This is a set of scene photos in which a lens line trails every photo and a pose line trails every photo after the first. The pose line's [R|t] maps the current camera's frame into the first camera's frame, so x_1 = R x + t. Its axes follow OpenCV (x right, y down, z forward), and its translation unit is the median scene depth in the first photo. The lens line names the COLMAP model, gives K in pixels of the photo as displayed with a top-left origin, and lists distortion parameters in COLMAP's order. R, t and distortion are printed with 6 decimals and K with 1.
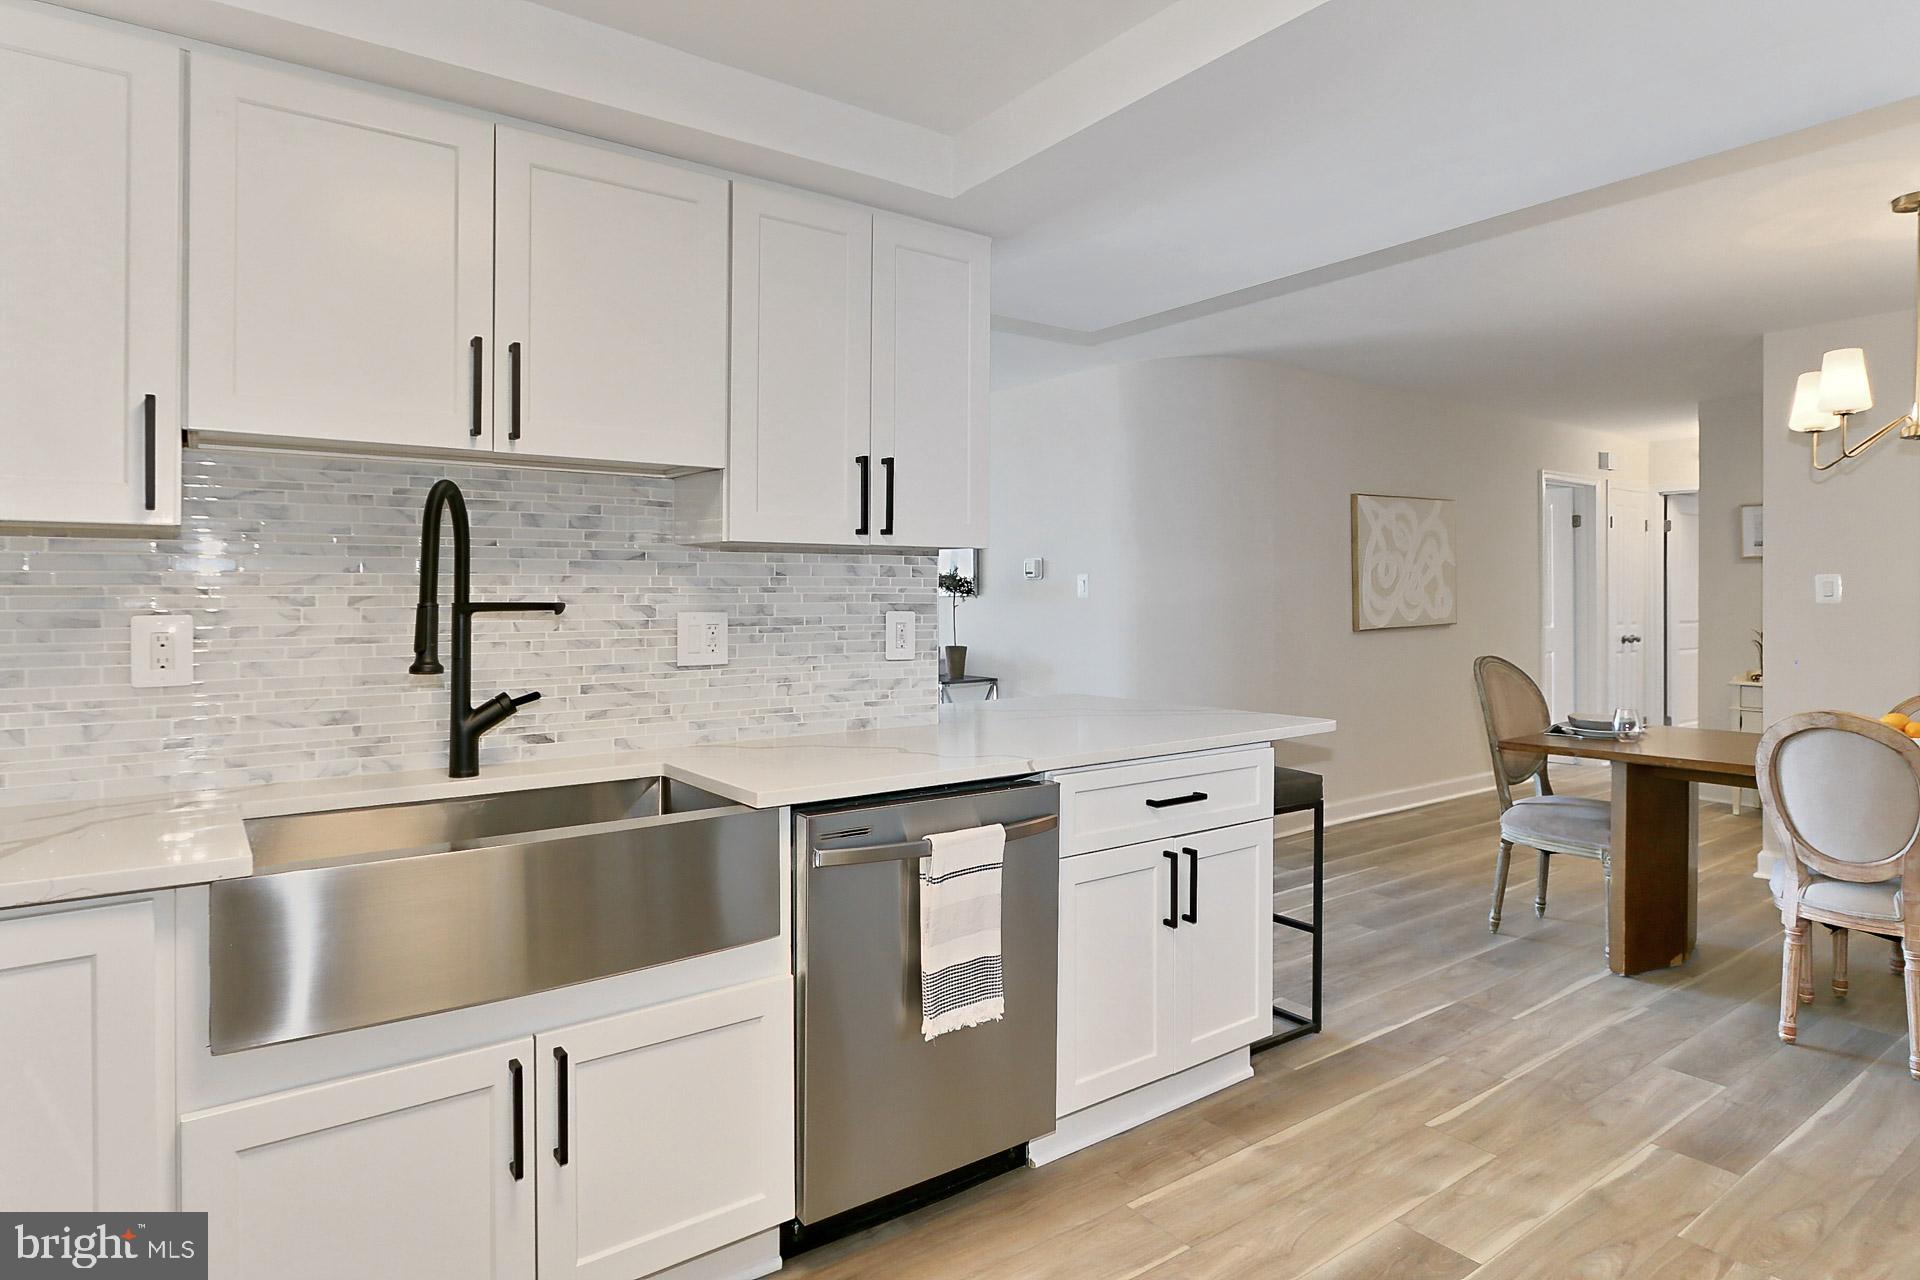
lens RADIAL K [[1041.3, 0, 966.8], [0, 1041.3, 602.7], [0, 0, 1]] dist [-0.022578, 0.000559]
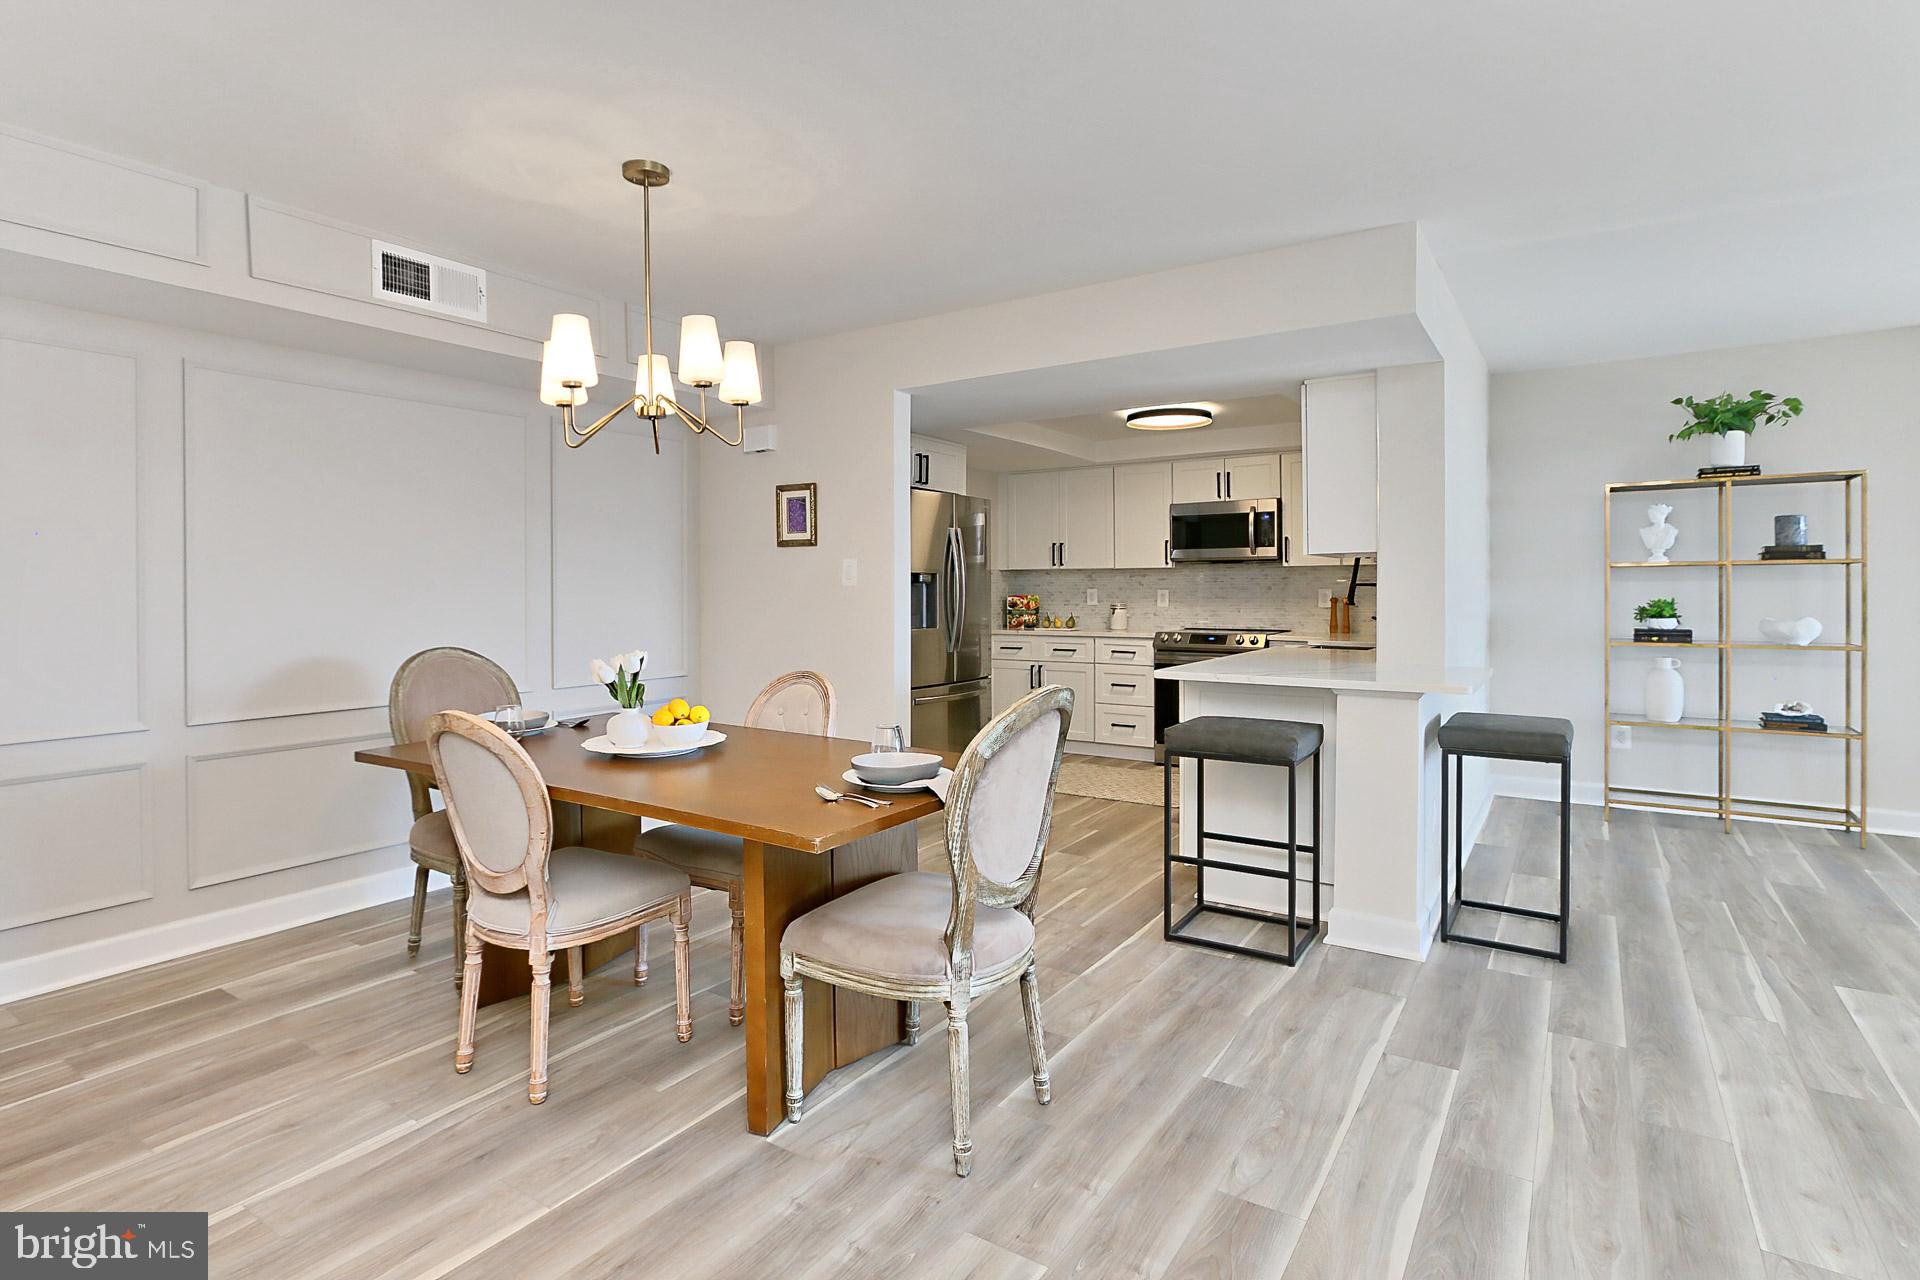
lens RADIAL K [[964.0, 0, 961.4], [0, 964.0, 583.7], [0, 0, 1]] dist [-0.004478, -0.000132]
pose [[-0.934323, 0.005047, -0.356391, 1.169321], [0.004370, 0.999987, 0.002704, -0.008954], [0.356400, 0.000969, -0.934333, 2.342125]]
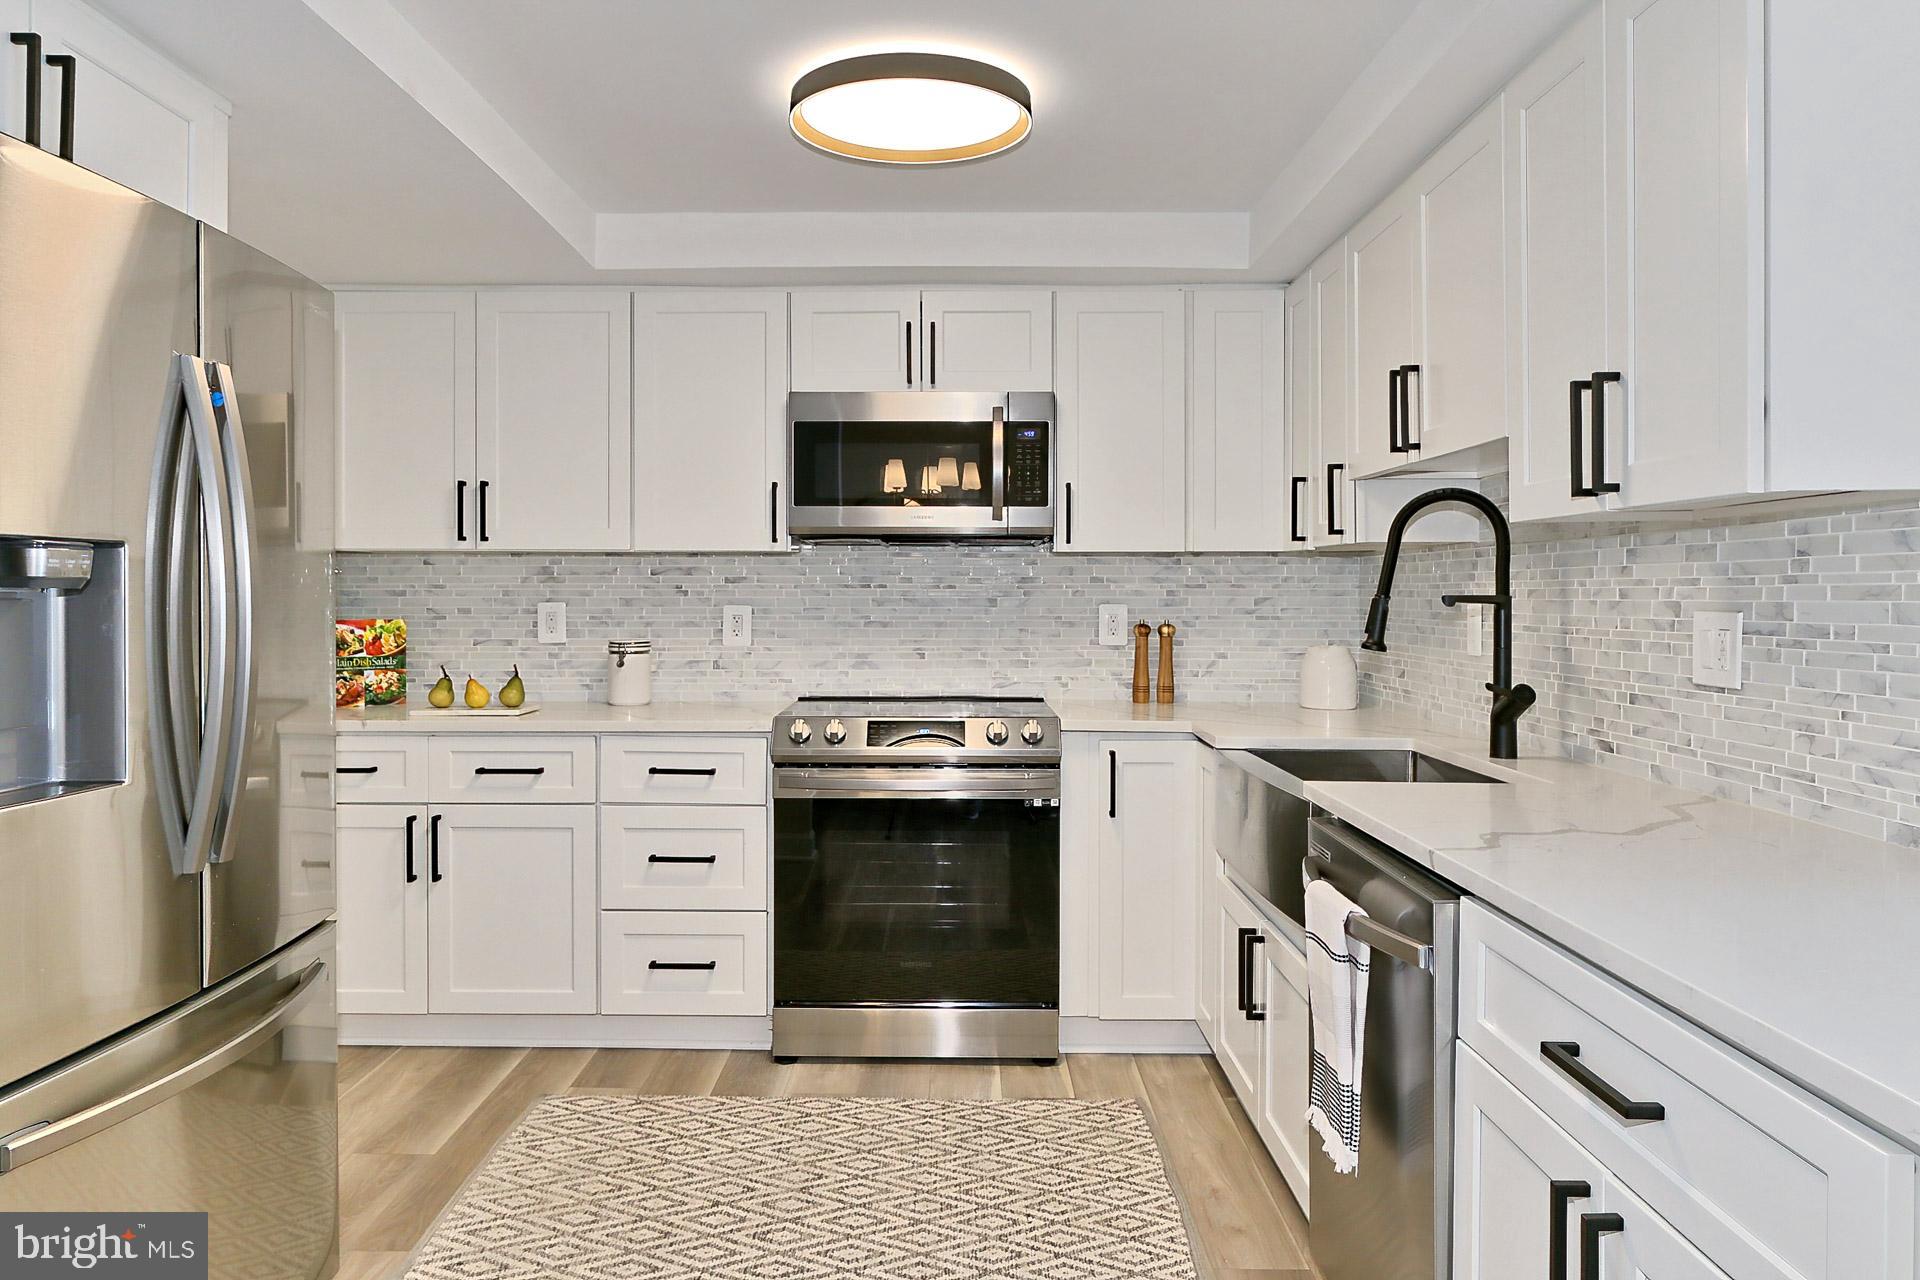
lens RADIAL K [[1307.6, 0, 943.6], [0, 1307.6, 602.8], [0, 0, 1]] dist [-0.008726, 0.002313]
pose [[-0.593331, 0.008068, -0.804918, 0.742793], [-0.004677, 0.999898, 0.013470, -0.006504], [0.804945, 0.011757, -0.593233, 1.052474]]
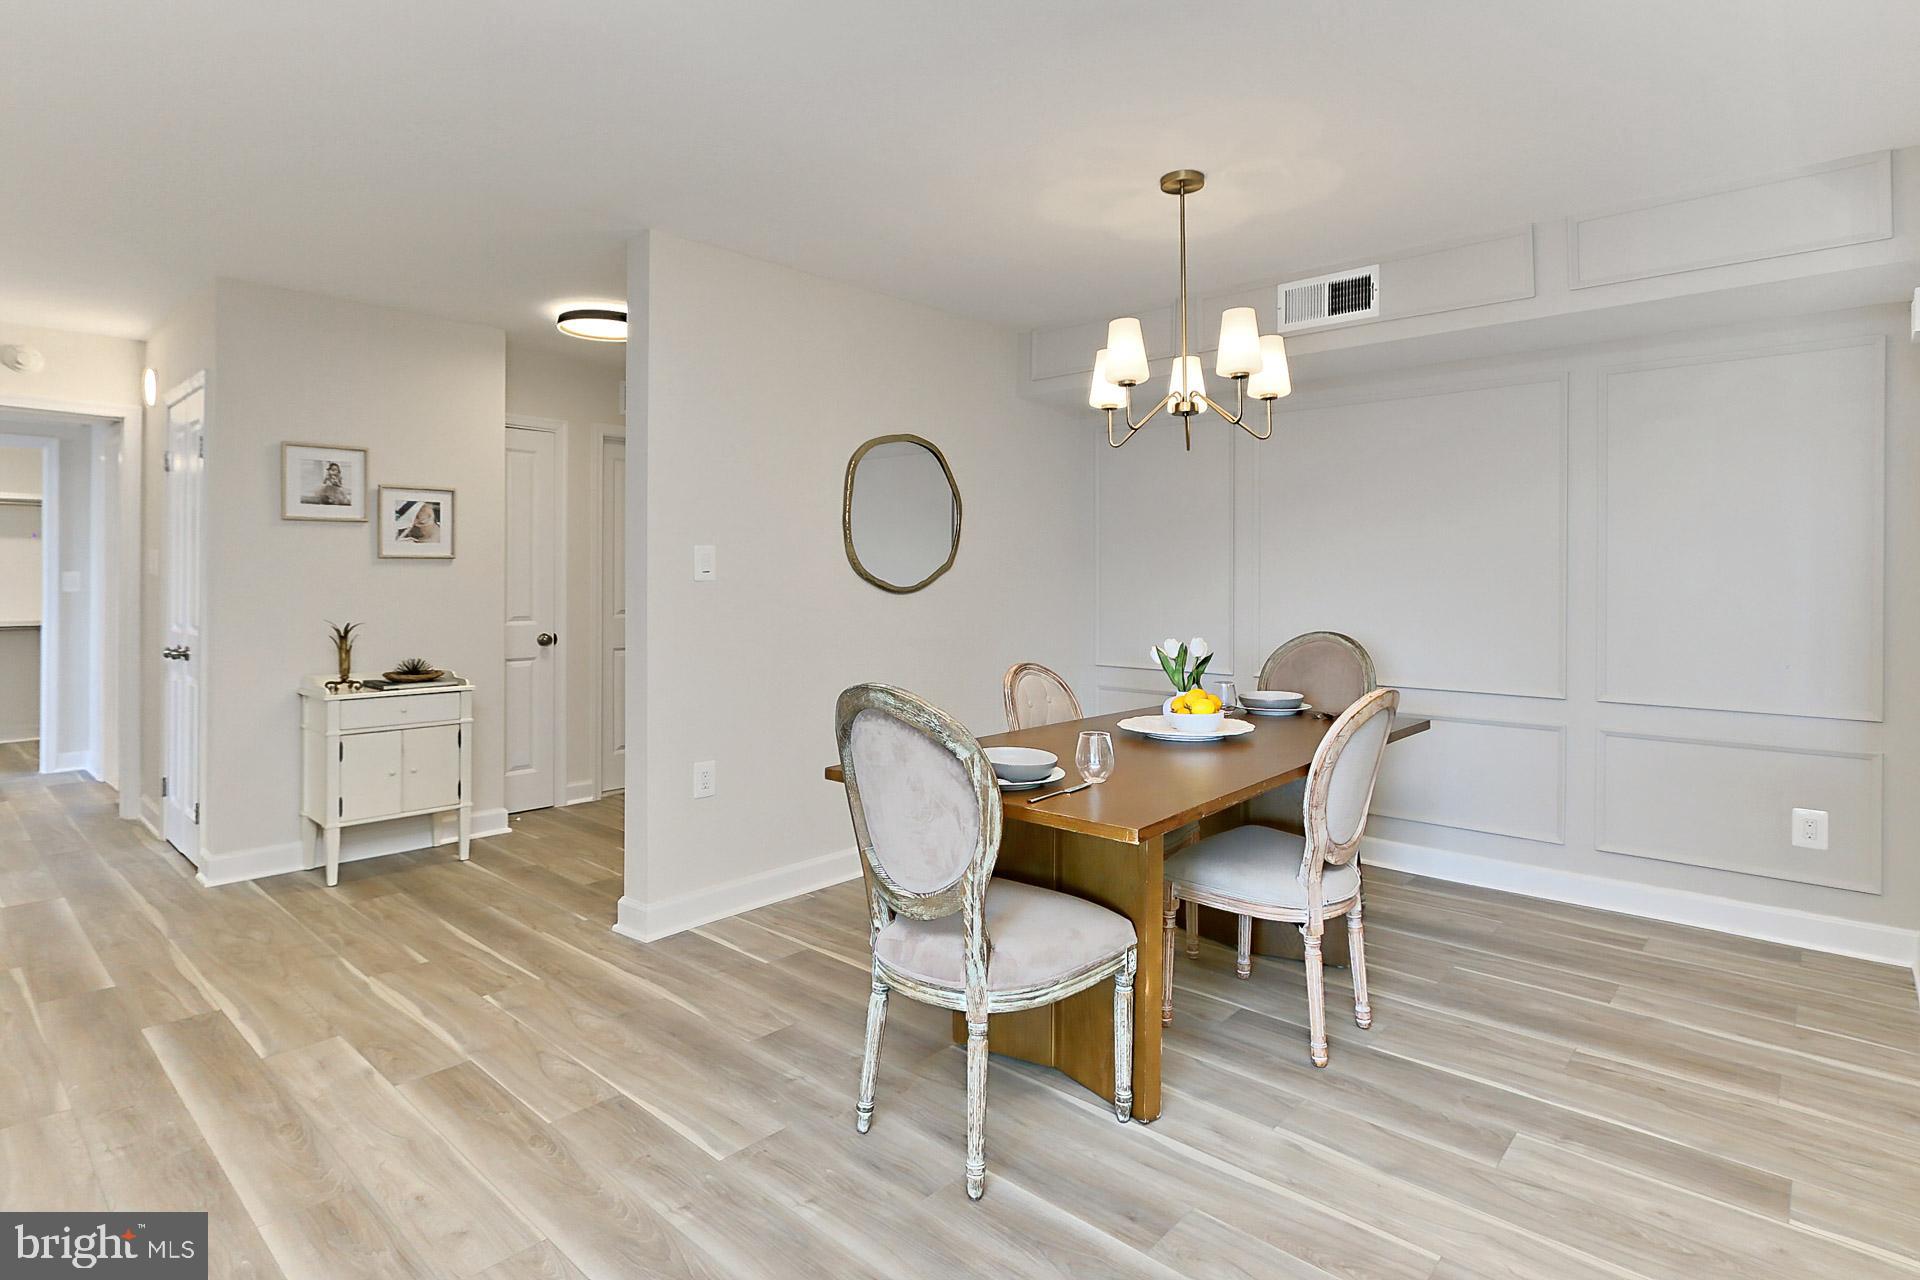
lens RADIAL K [[964.0, 0, 961.4], [0, 964.0, 583.7], [0, 0, 1]] dist [-0.004478, -0.000132]
pose [[-0.205049, -0.004643, 0.978741, 0.031308], [0.002462, 0.999983, 0.005260, -0.007354], [-0.978749, 0.003488, -0.205034, 1.691651]]
